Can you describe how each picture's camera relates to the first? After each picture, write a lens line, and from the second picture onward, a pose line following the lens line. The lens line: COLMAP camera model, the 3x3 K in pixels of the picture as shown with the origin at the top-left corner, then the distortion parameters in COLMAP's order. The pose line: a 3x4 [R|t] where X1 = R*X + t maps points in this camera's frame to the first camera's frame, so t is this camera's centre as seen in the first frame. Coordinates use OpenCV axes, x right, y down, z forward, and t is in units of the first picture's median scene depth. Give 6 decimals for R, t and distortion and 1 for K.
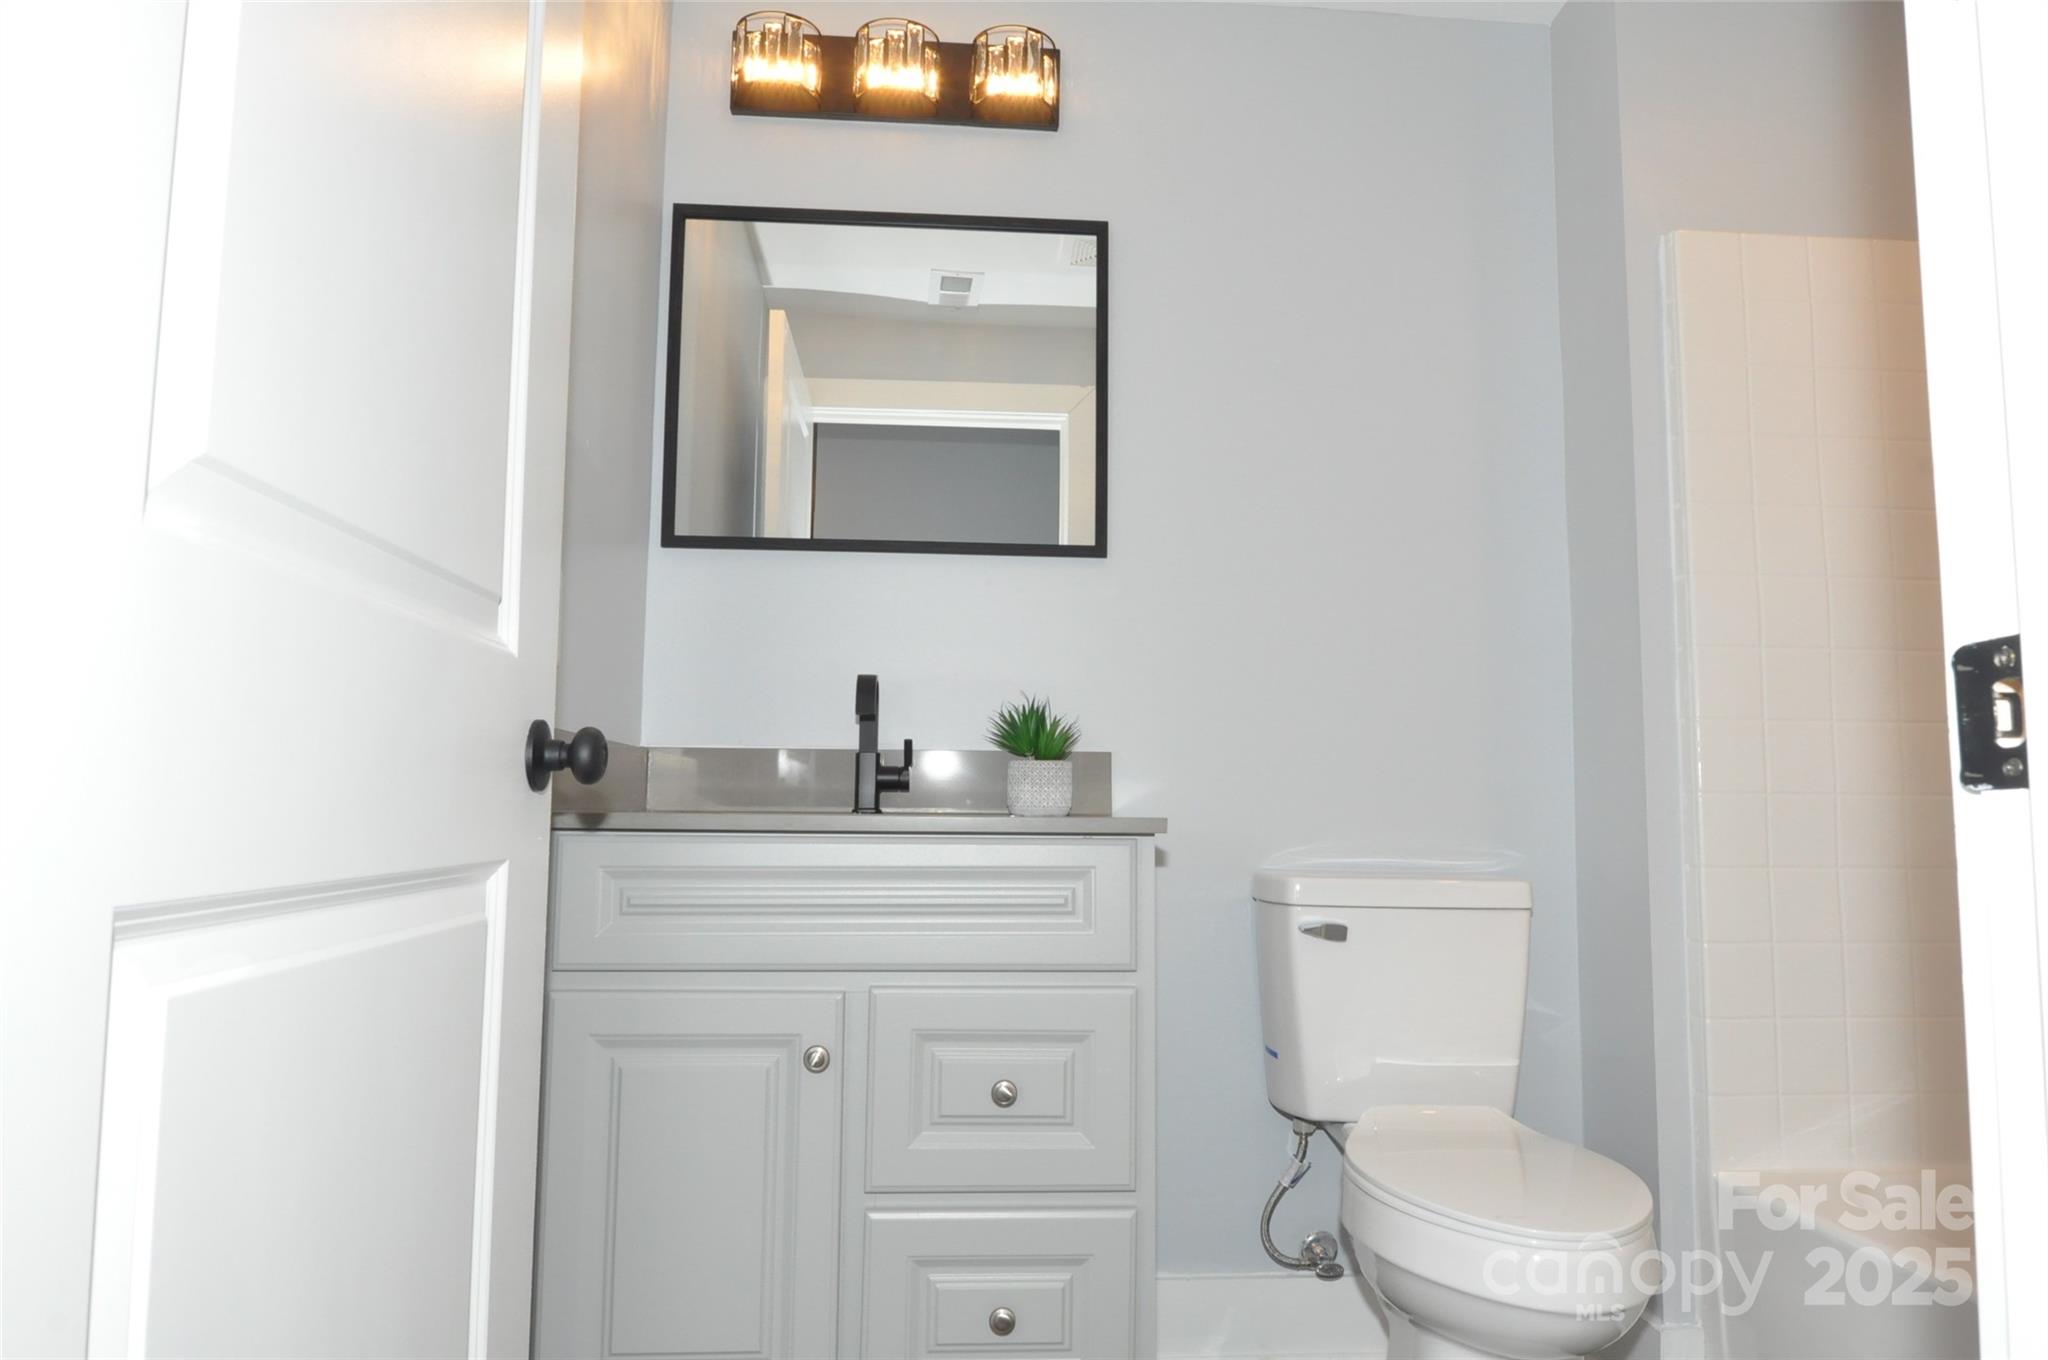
lens RADIAL K [[1335.8, 0, 1024.0], [0, 1335.8, 680.0], [0, 0, 1]] dist [-0.012005, -0.006244]
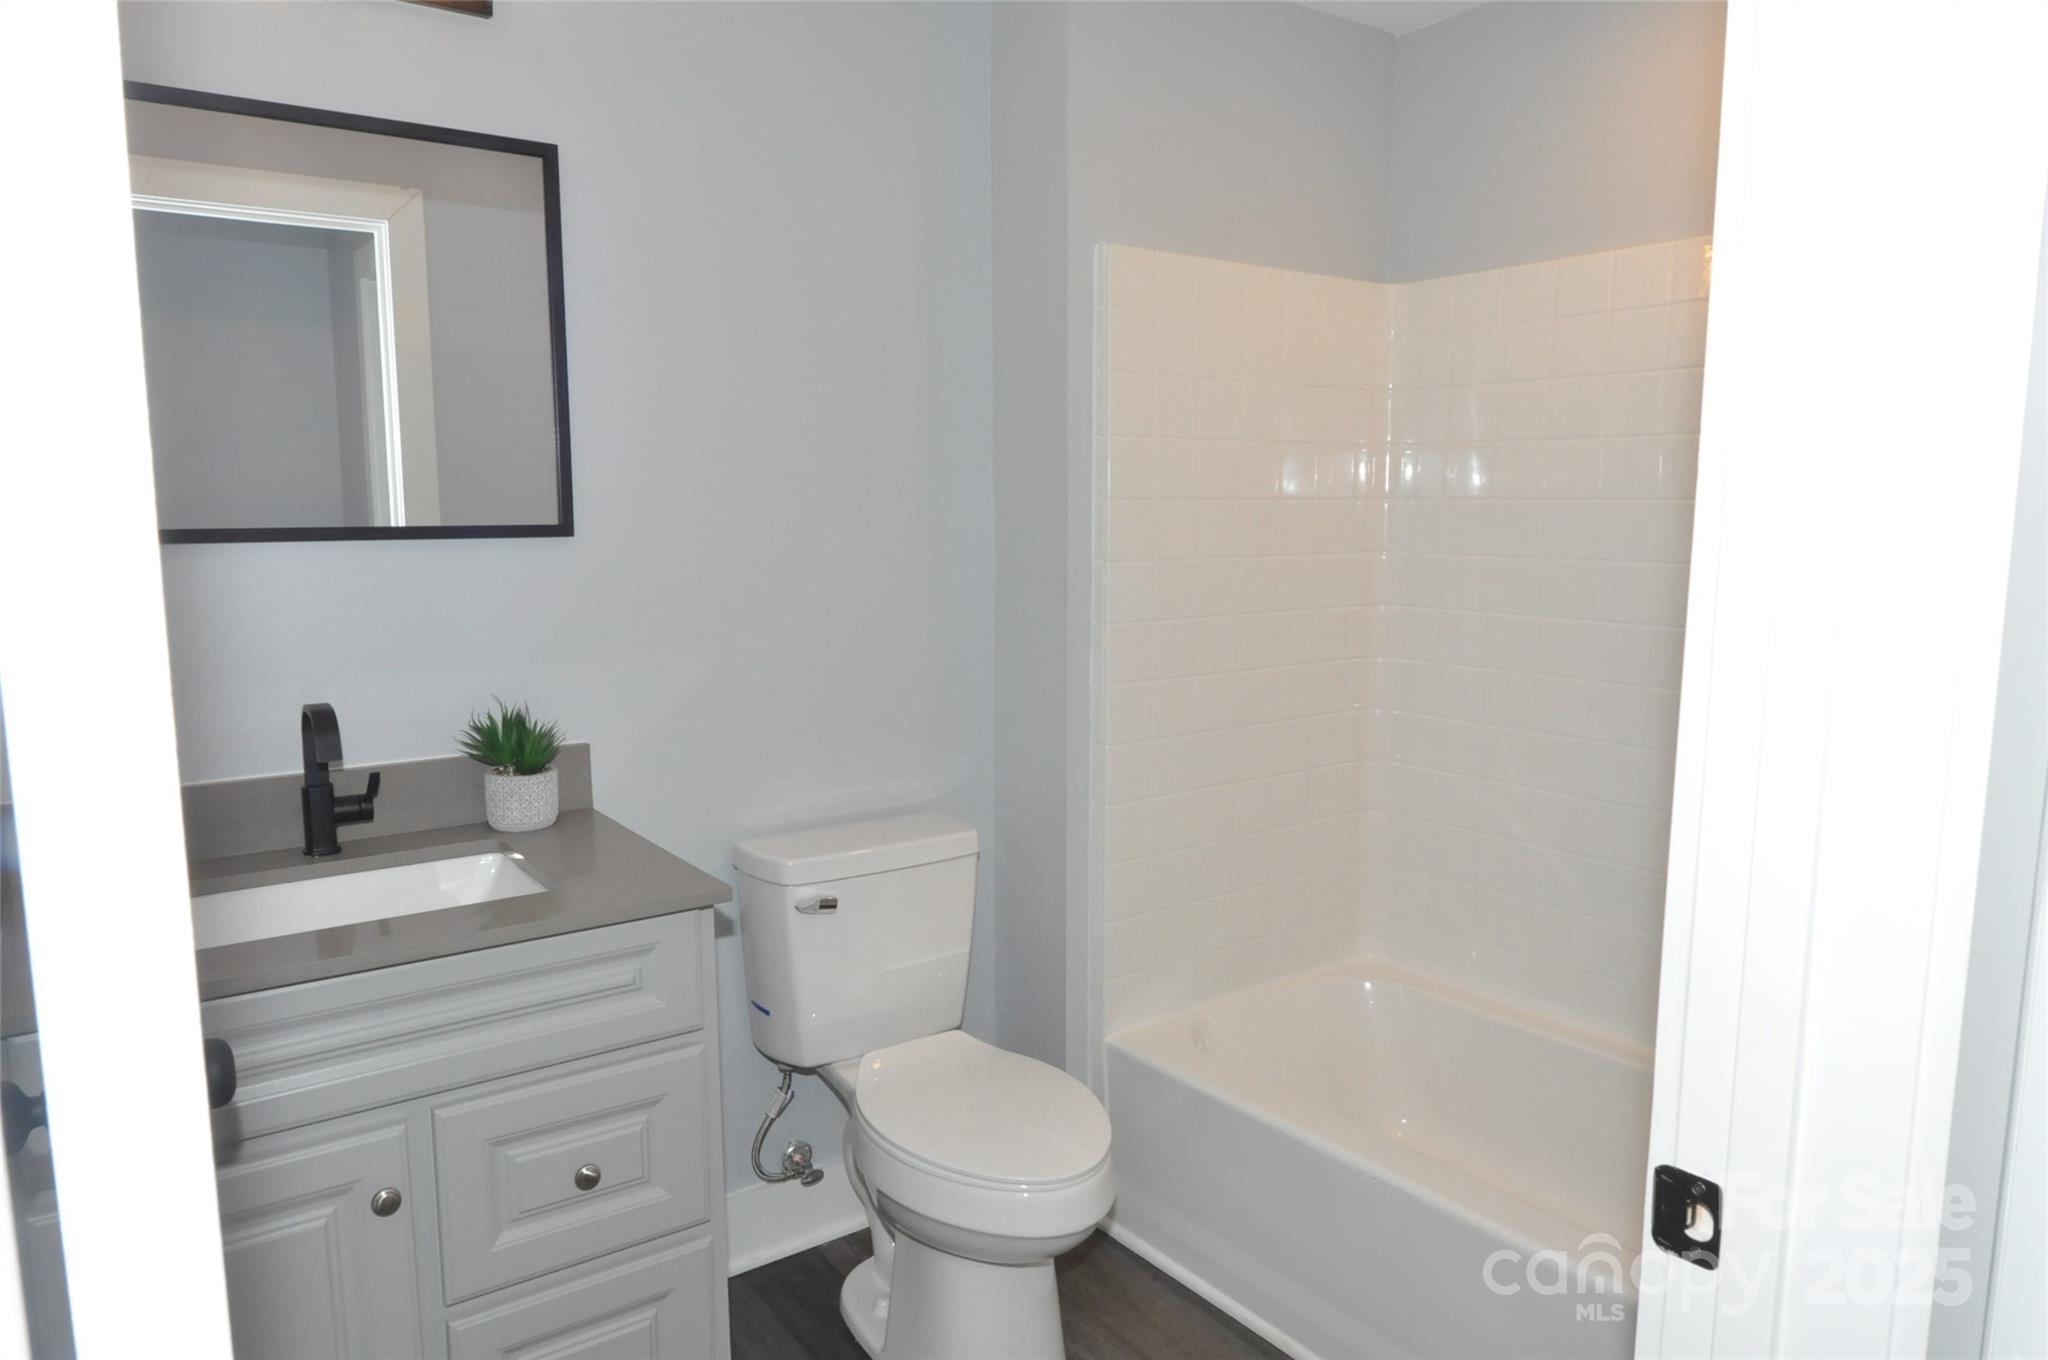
lens RADIAL K [[1335.8, 0, 1024.0], [0, 1335.8, 680.0], [0, 0, 1]] dist [-0.012005, -0.006244]
pose [[0.848093, -0.080883, 0.523638, -0.176907], [-0.039127, 0.976021, 0.214130, -0.218731], [-0.528401, -0.202091, 0.824592, 0.052097]]
